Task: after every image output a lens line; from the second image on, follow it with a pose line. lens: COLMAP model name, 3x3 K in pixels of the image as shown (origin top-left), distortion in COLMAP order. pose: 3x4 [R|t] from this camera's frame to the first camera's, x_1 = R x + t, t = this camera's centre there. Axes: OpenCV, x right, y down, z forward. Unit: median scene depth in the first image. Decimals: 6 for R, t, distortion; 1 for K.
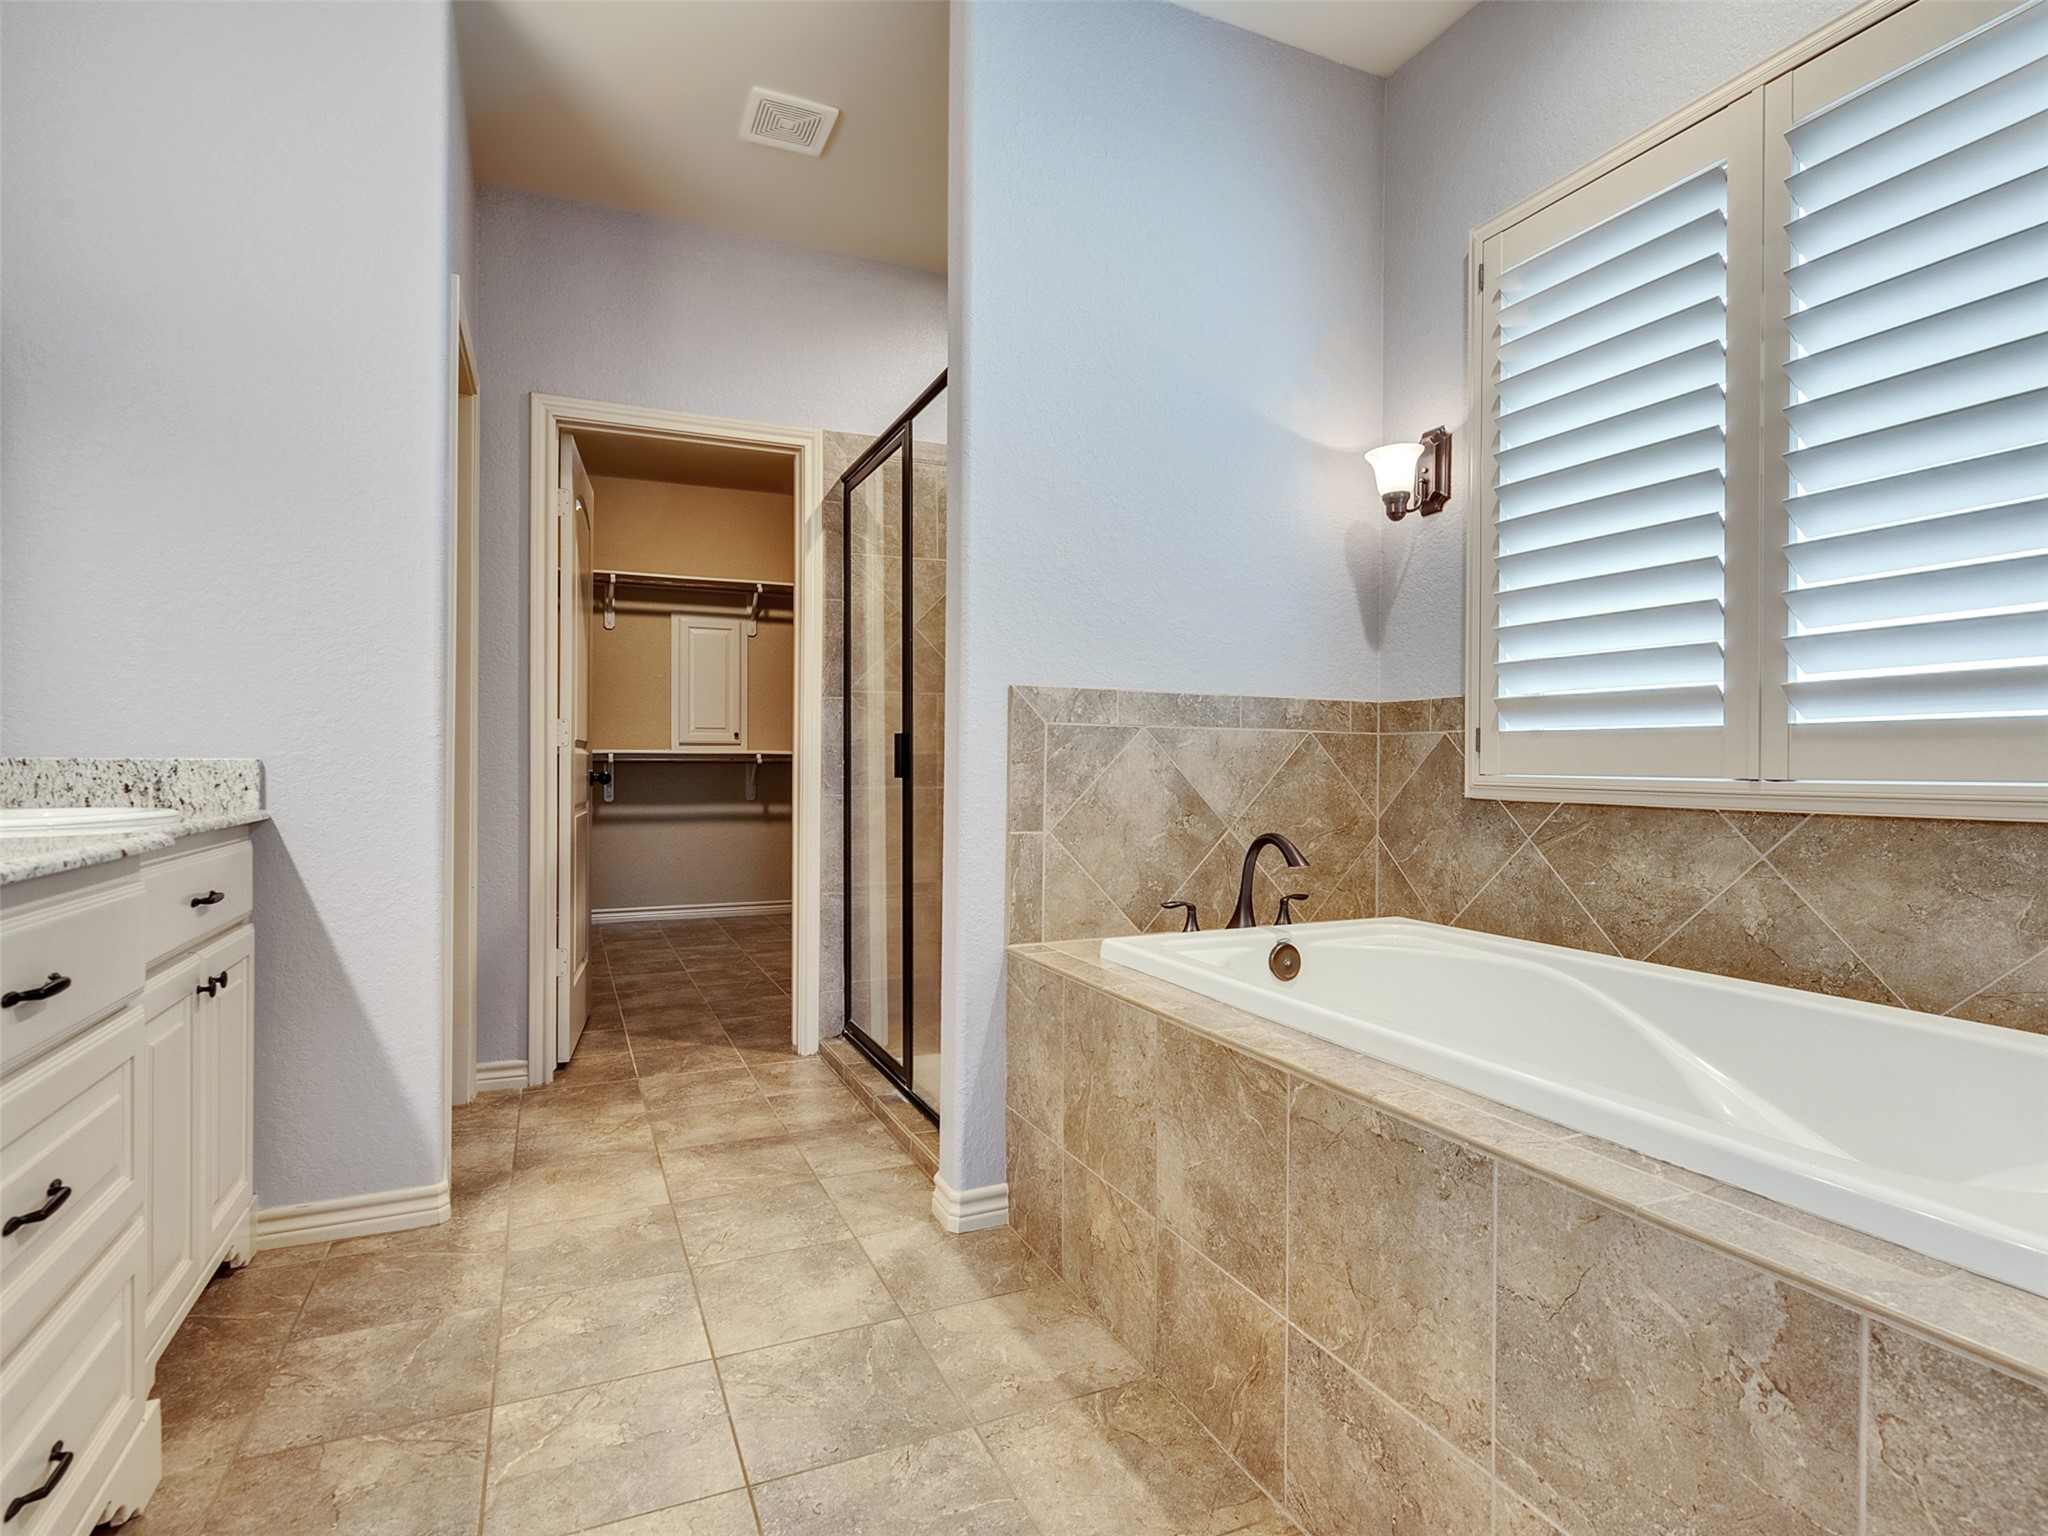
lens RADIAL K [[1045.5, 0, 1006.6], [0, 1045.5, 769.3], [0, 0, 1]] dist [-0.007684, 0.004875]
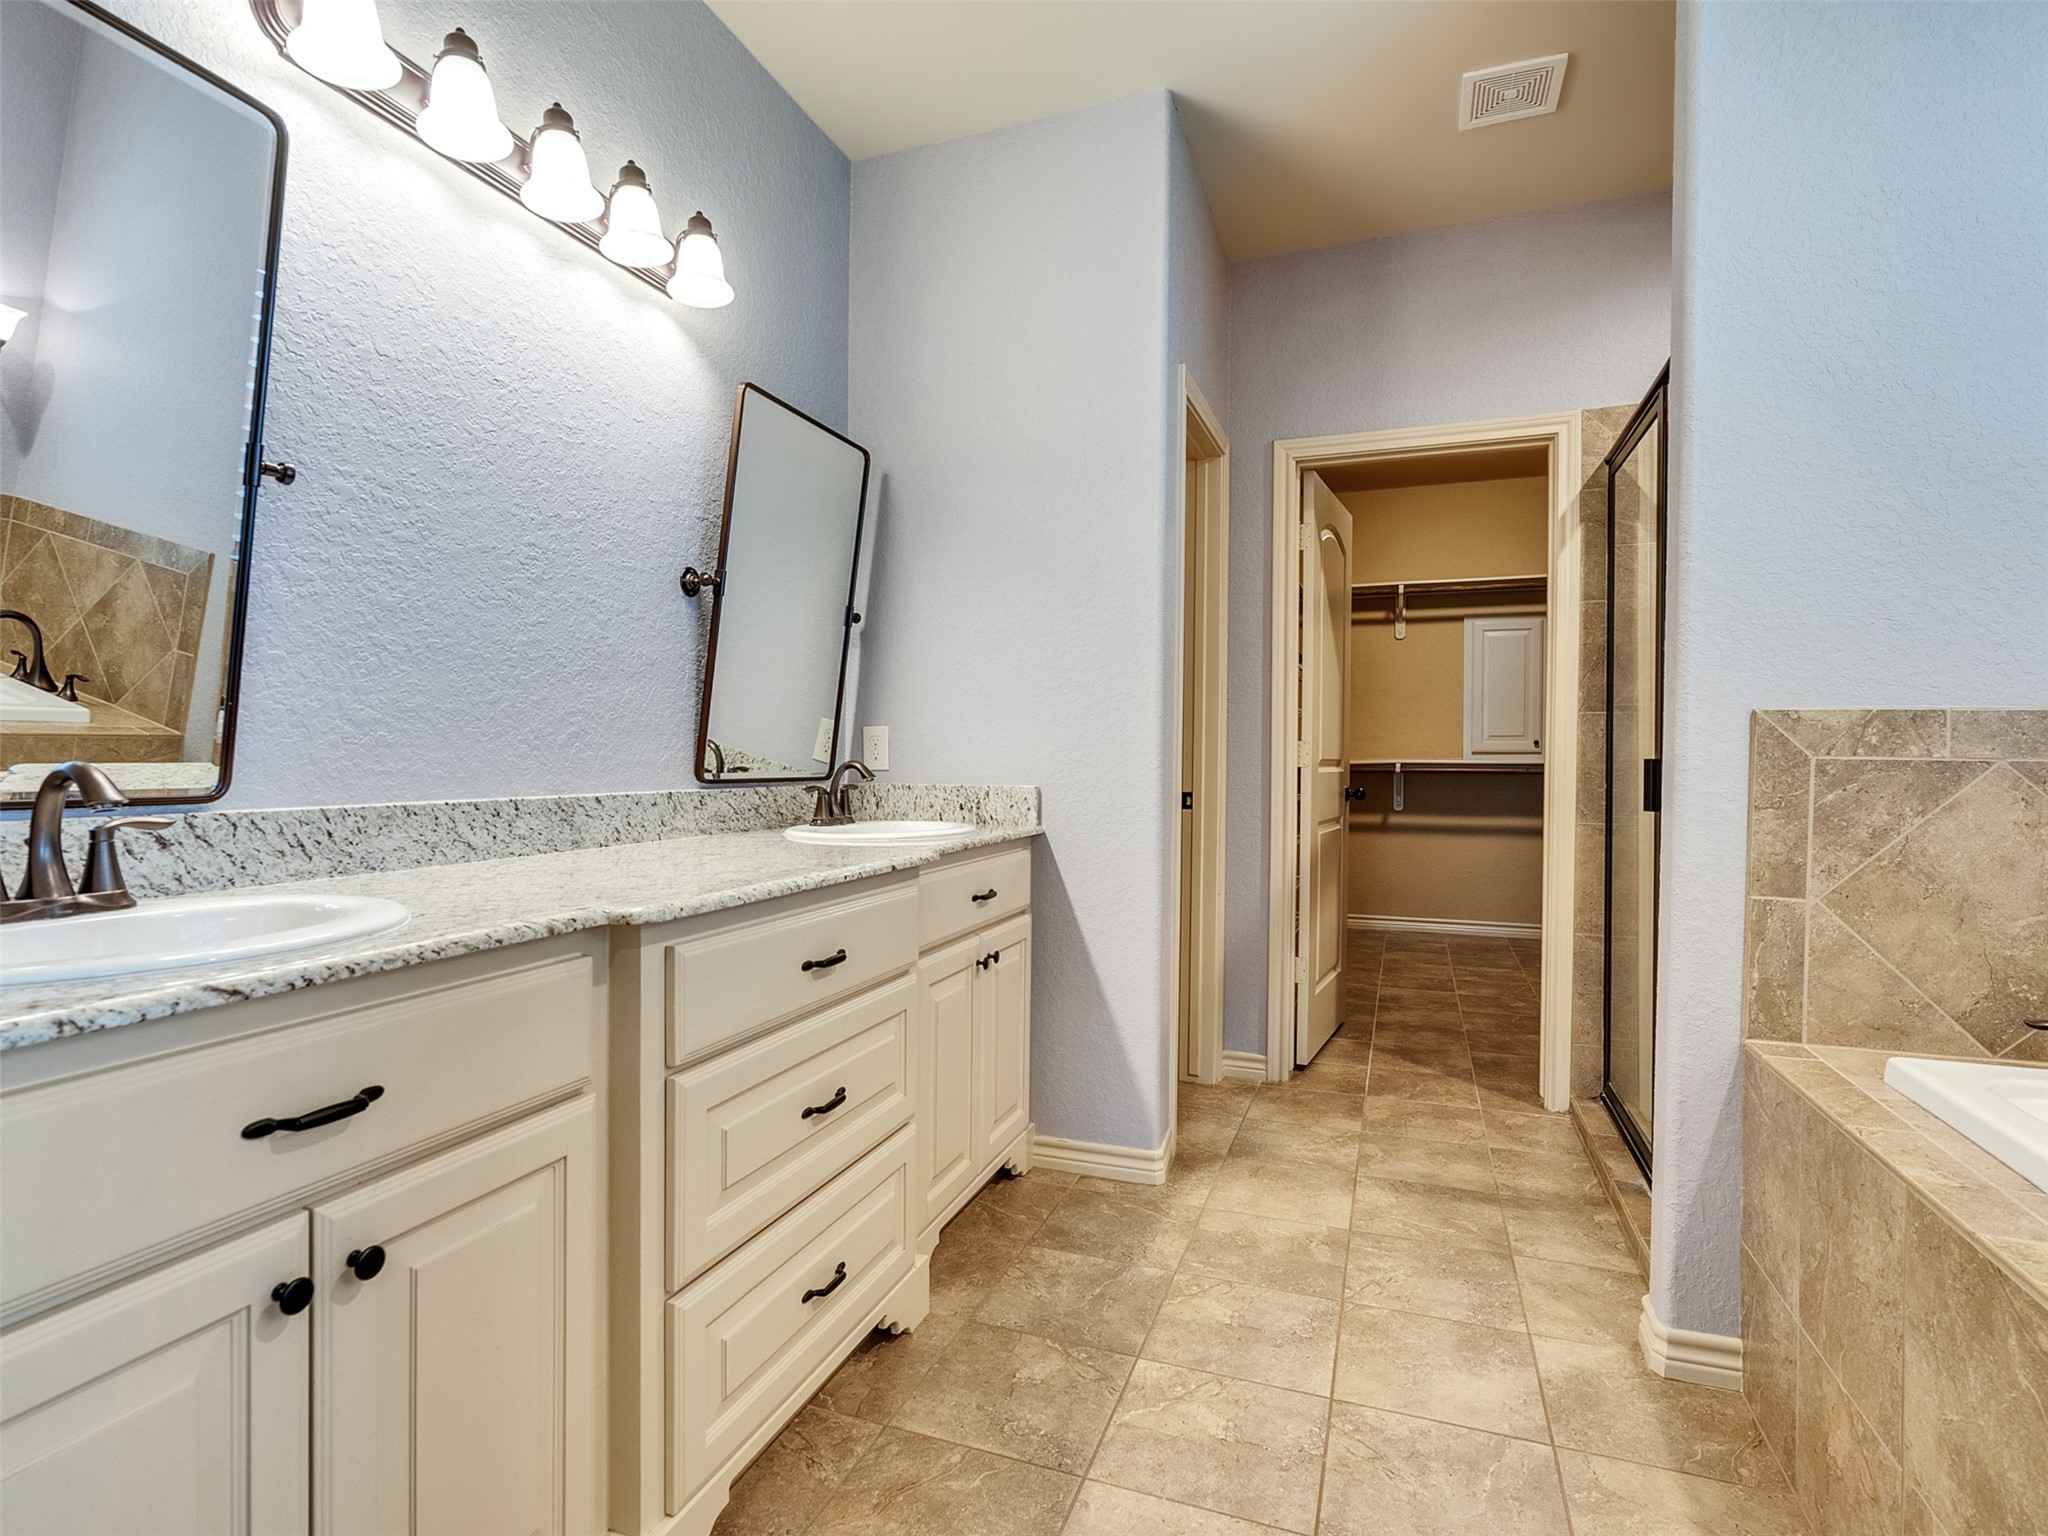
lens RADIAL K [[1043.5, 0, 1010.4], [0, 1043.5, 770.2], [0, 0, 1]] dist [-0.000649, 0.002870]
pose [[0.717424, 0.009736, -0.696569, 0.154475], [-0.006581, 0.999952, 0.007198, -0.037954], [0.696606, -0.000580, 0.717454, 0.048528]]
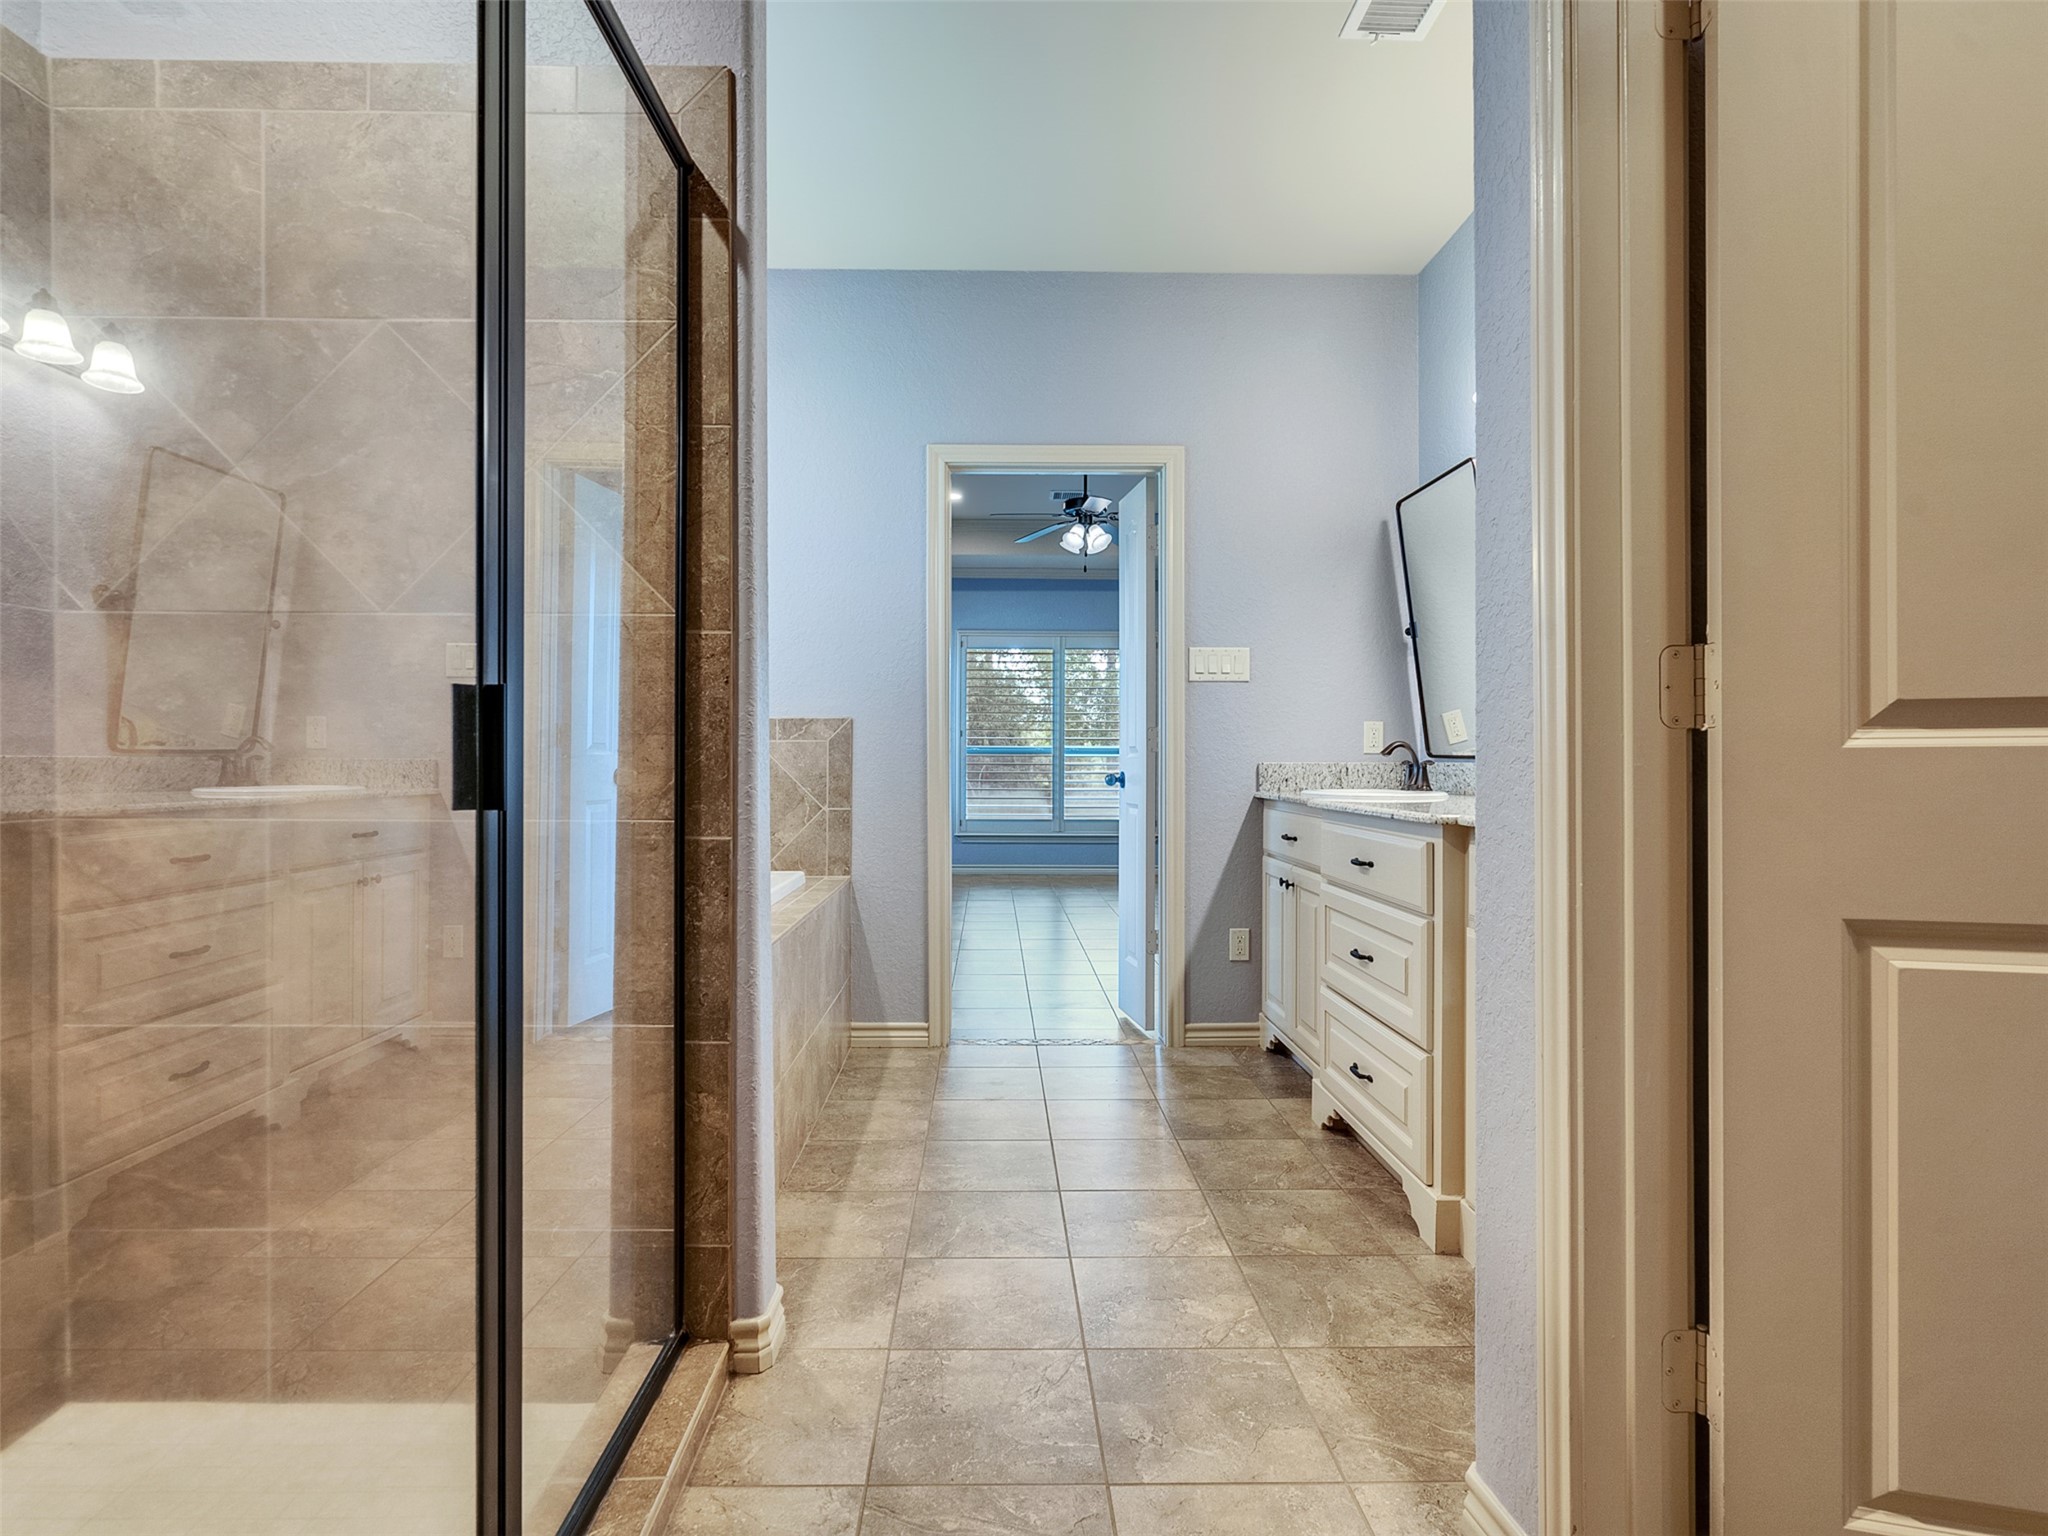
lens RADIAL K [[1045.5, 0, 1006.6], [0, 1045.5, 769.3], [0, 0, 1]] dist [-0.007684, 0.004875]
pose [[-0.922800, -0.006385, 0.385228, -0.540096], [-0.002300, 0.999936, 0.011064, -0.012212], [-0.385274, 0.009323, -0.922755, 1.711263]]
